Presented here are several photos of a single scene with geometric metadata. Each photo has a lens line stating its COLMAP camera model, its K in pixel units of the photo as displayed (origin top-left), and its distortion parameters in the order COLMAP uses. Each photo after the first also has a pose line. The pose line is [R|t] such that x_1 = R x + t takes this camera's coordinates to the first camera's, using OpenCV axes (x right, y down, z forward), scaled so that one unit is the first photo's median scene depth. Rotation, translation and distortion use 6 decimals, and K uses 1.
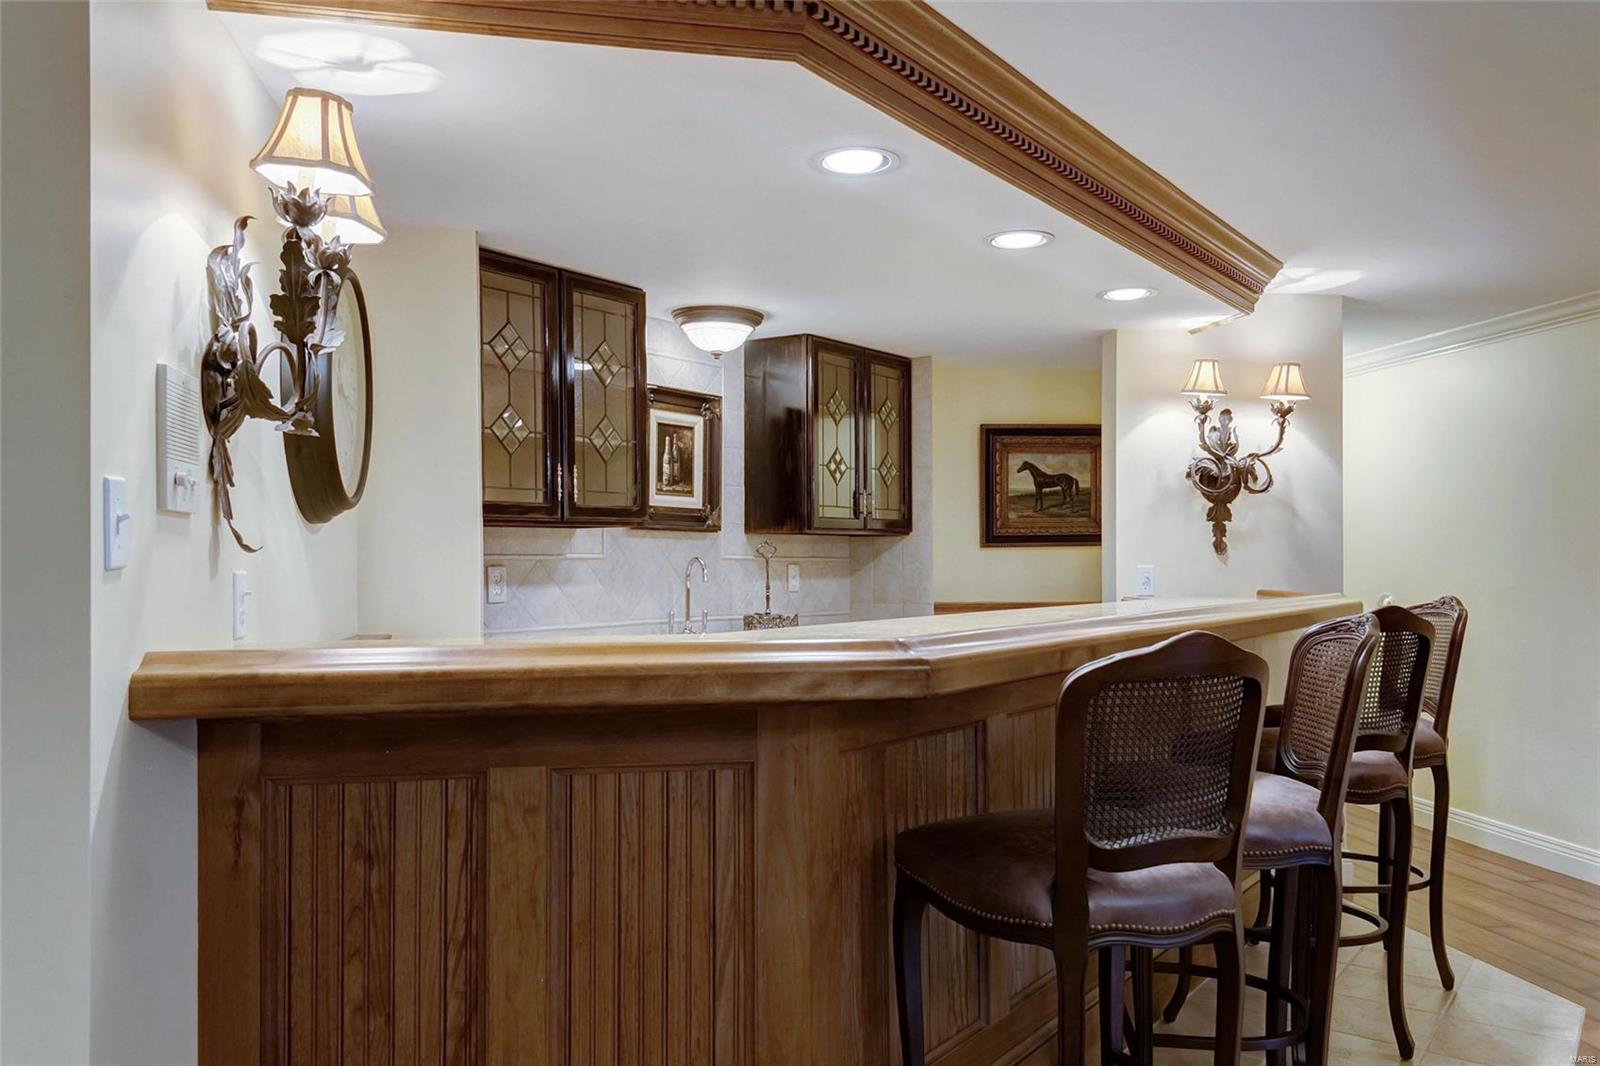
lens RADIAL K [[1237.0, 0, 800.8], [0, 1237.0, 539.7], [0, 0, 1]] dist [0.004121, 0.000841]
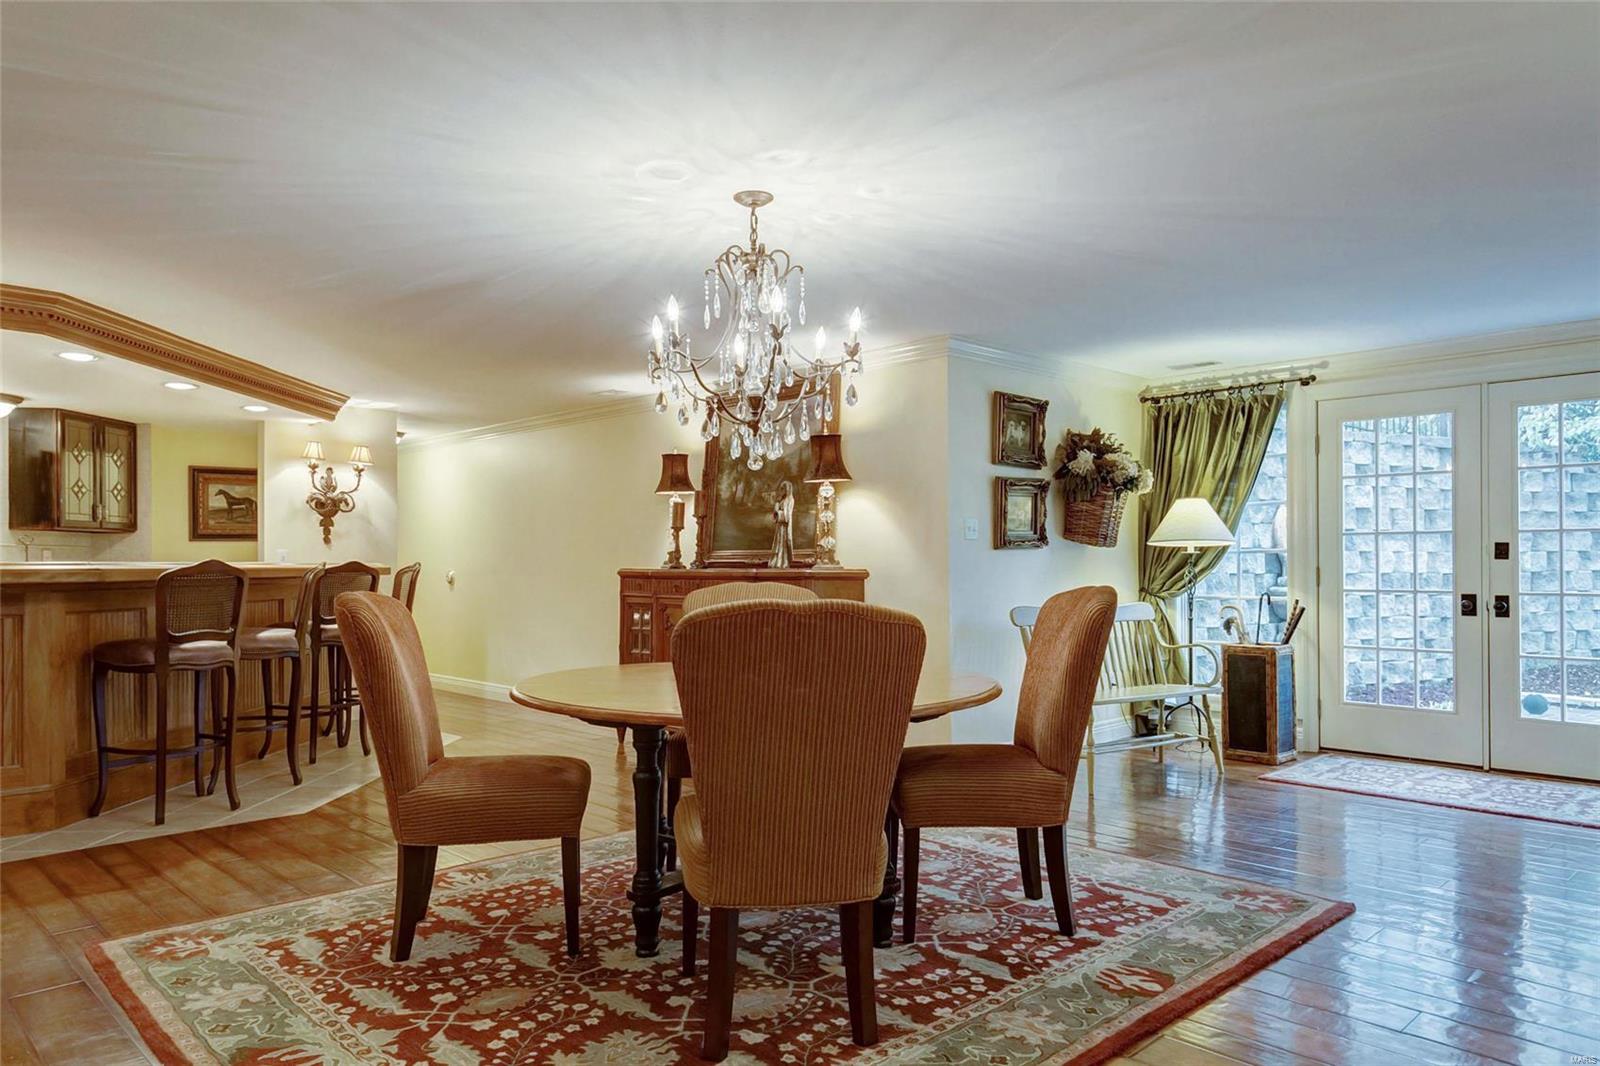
lens RADIAL K [[1070.7, 0, 791.5], [0, 1070.7, 556.3], [0, 0, 1]] dist [0.019004, -0.003508]
pose [[0.829169, 0.002581, 0.558992, 0.013002], [-0.005957, 0.999973, 0.004219, 0.018738], [-0.558966, -0.006828, 0.829162, -0.739136]]
